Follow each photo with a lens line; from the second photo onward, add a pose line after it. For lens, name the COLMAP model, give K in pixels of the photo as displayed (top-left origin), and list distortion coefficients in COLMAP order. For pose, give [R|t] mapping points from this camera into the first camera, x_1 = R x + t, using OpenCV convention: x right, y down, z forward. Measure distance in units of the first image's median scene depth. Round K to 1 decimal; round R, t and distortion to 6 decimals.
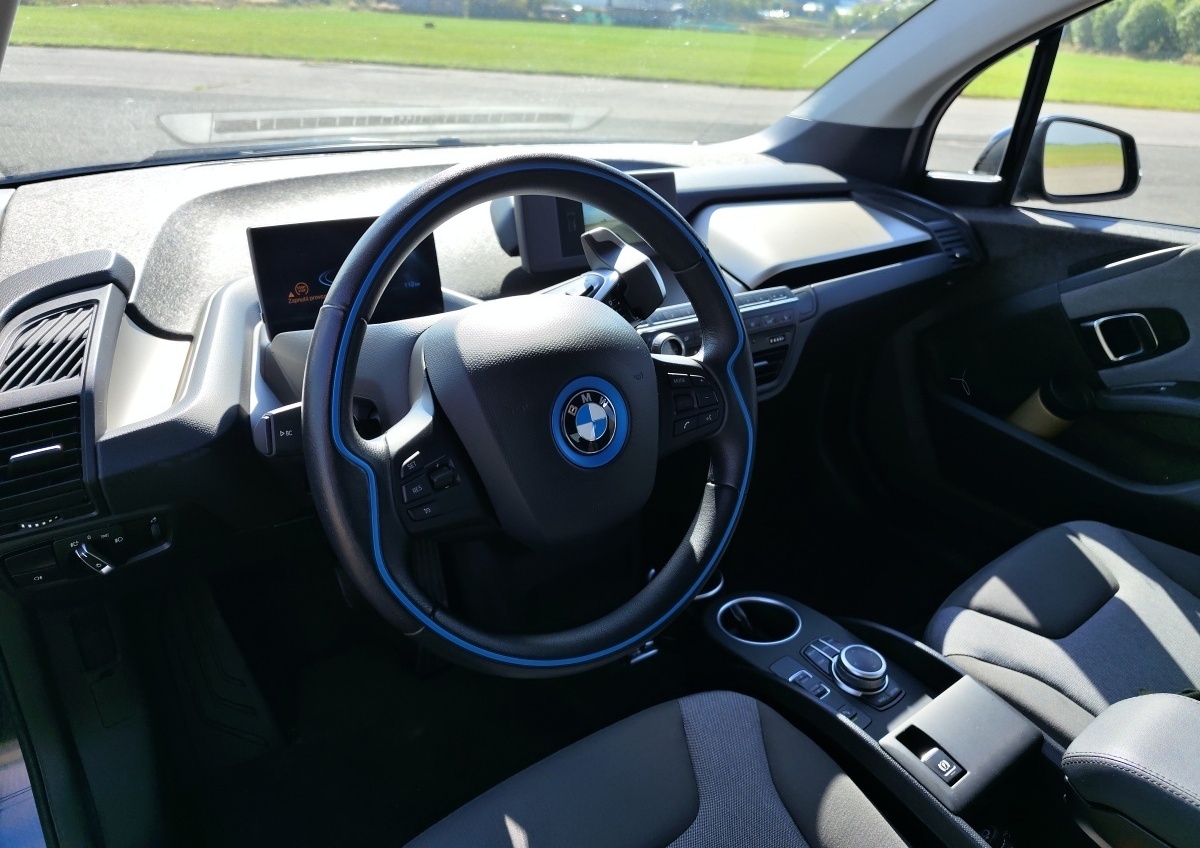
lens RADIAL K [[822.5, 0, 600.0], [0, 822.5, 424.0], [0, 0, 1]] dist [0.030628, -0.044180]
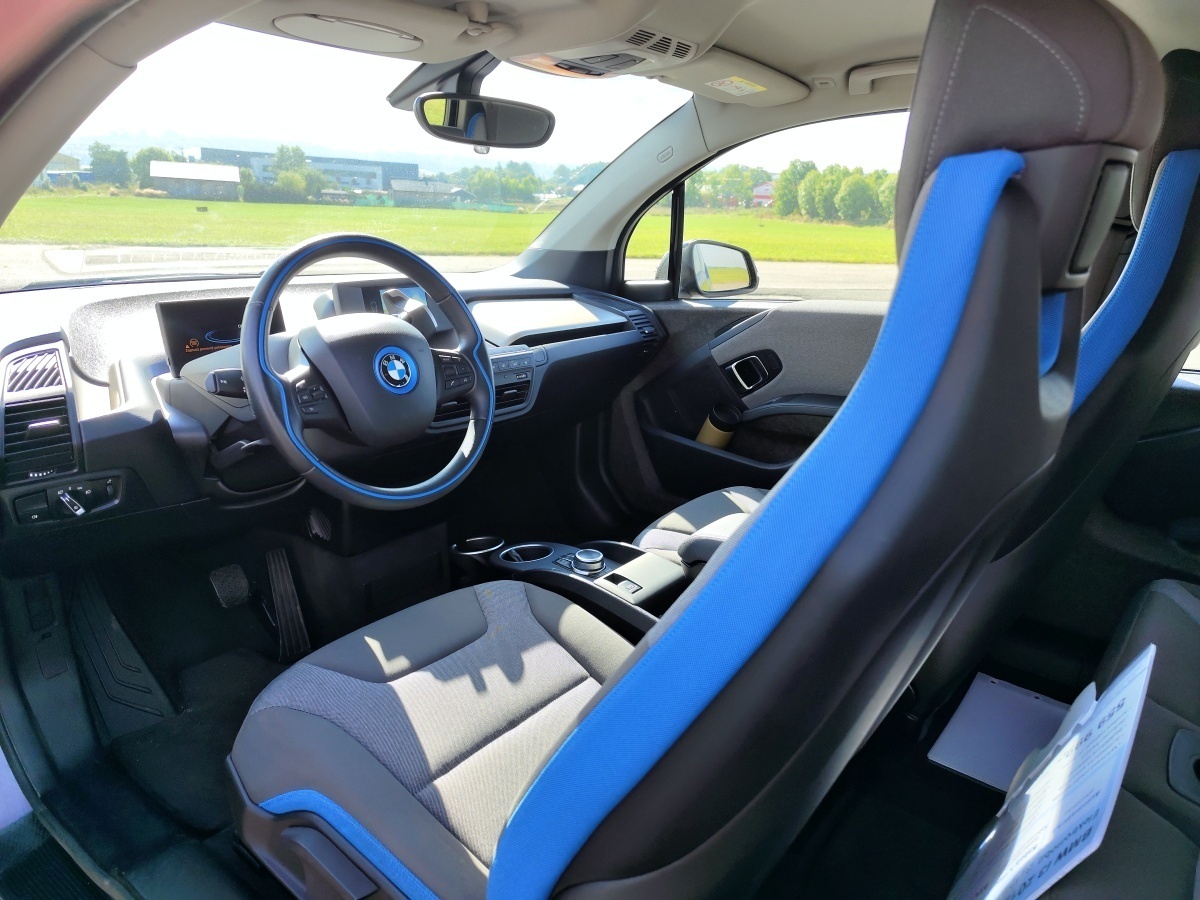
lens RADIAL K [[776.2, 0, 600.0], [0, 776.2, 450.0], [0, 0, 1]] dist [0.002329, -0.007288]
pose [[0.965906, -0.090044, 0.242728, -0.004210], [0.122664, 0.984823, -0.122790, 0.224503], [-0.227988, 0.148378, 0.962292, -0.387661]]
